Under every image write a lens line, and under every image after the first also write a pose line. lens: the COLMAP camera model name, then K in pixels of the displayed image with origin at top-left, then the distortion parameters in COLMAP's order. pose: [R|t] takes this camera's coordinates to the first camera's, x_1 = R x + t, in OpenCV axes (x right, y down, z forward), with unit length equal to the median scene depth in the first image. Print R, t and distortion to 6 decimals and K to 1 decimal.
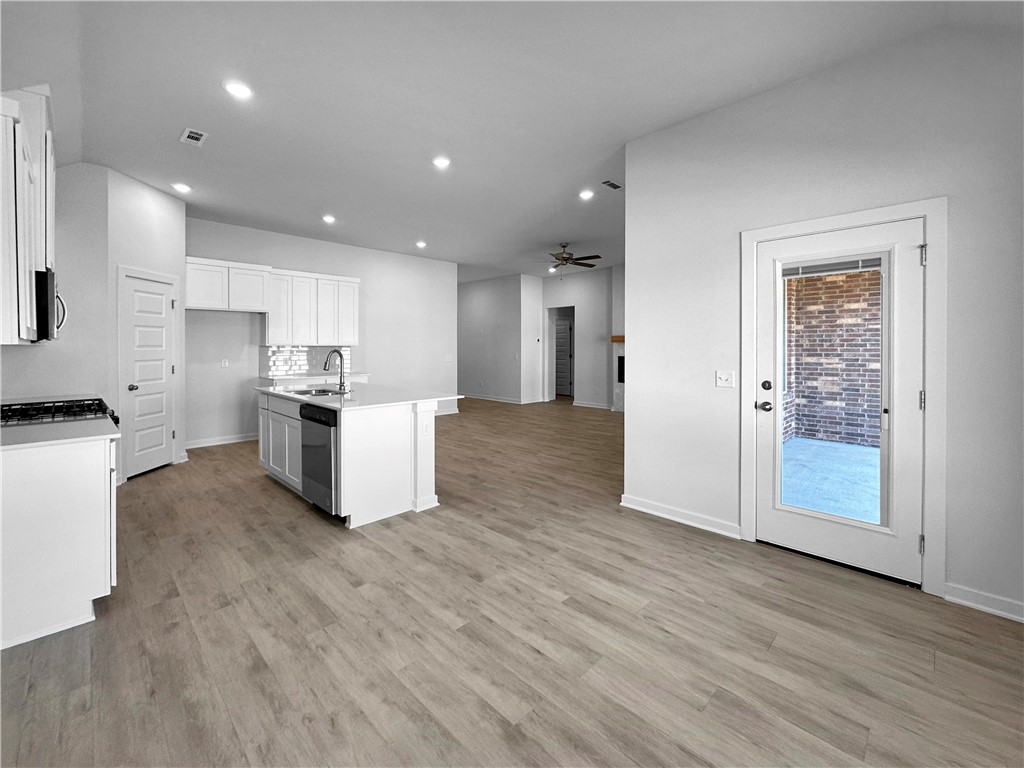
lens RADIAL K [[427.4, 0, 492.8], [0, 427.4, 350.7], [0, 0, 1]] dist [-0.008090, -0.000208]
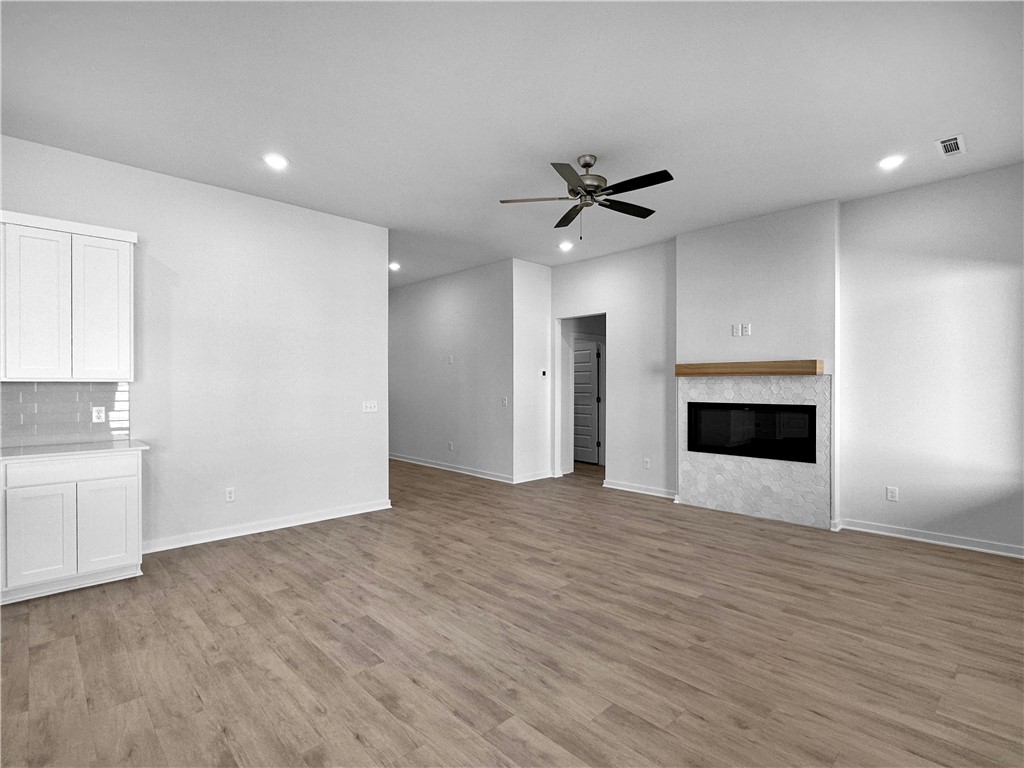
lens RADIAL K [[505.3, 0, 512.1], [0, 505.3, 387.6], [0, 0, 1]] dist [0.014118, 0.000211]
pose [[0.999897, 0.001457, 0.014264, 0.081169], [-0.001427, 0.999997, -0.002097, -0.005384], [-0.014267, 0.002077, 0.999896, 0.469745]]
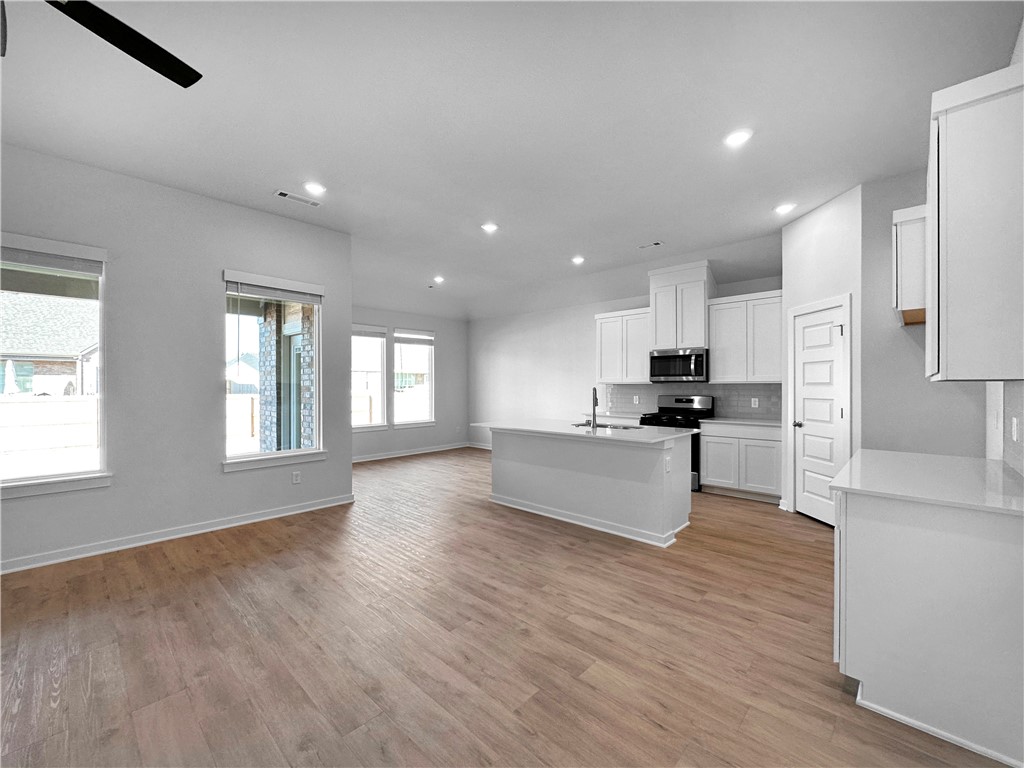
lens RADIAL K [[427.4, 0, 502.6], [0, 427.4, 385.5], [0, 0, 1]] dist [-0.008090, -0.000208]
pose [[-0.999381, 0.002975, -0.035041, -0.060238], [0.002614, 0.999943, 0.010342, -0.009289], [0.035069, 0.010244, -0.999332, 1.206726]]
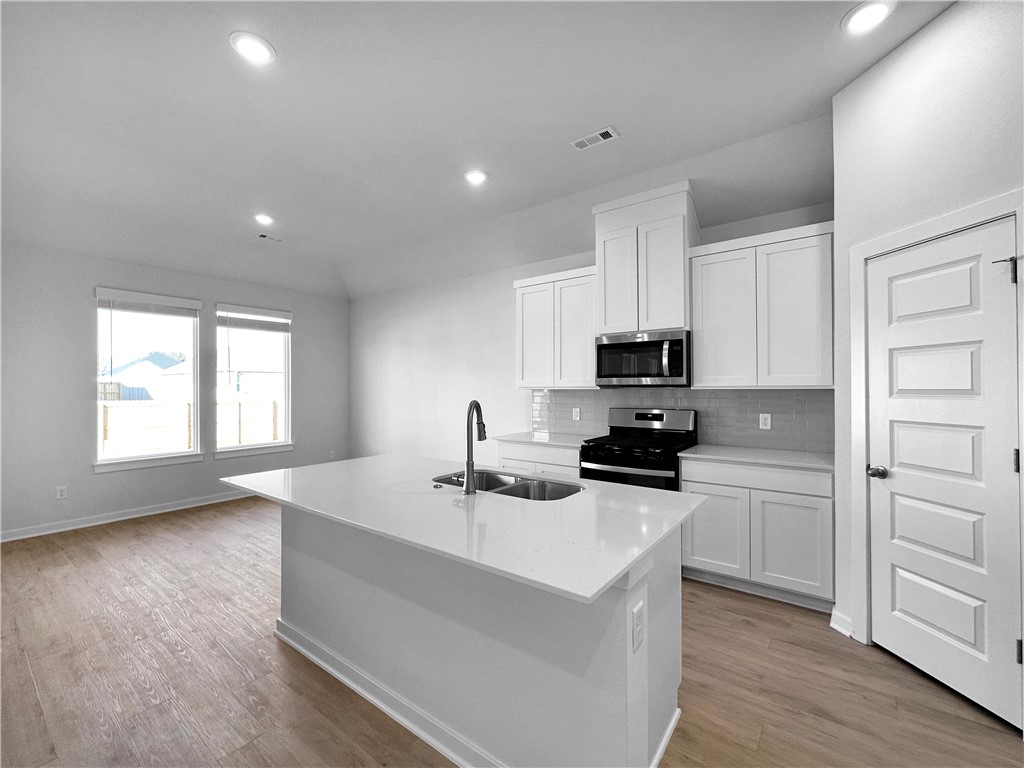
lens RADIAL K [[427.4, 0, 516.9], [0, 427.4, 384.0], [0, 0, 1]] dist [-0.008090, -0.000208]
pose [[-0.984767, 0.003337, -0.173849, -0.191678], [0.003124, 0.999994, 0.001499, -0.010849], [0.173853, 0.000933, -0.984771, 0.878043]]
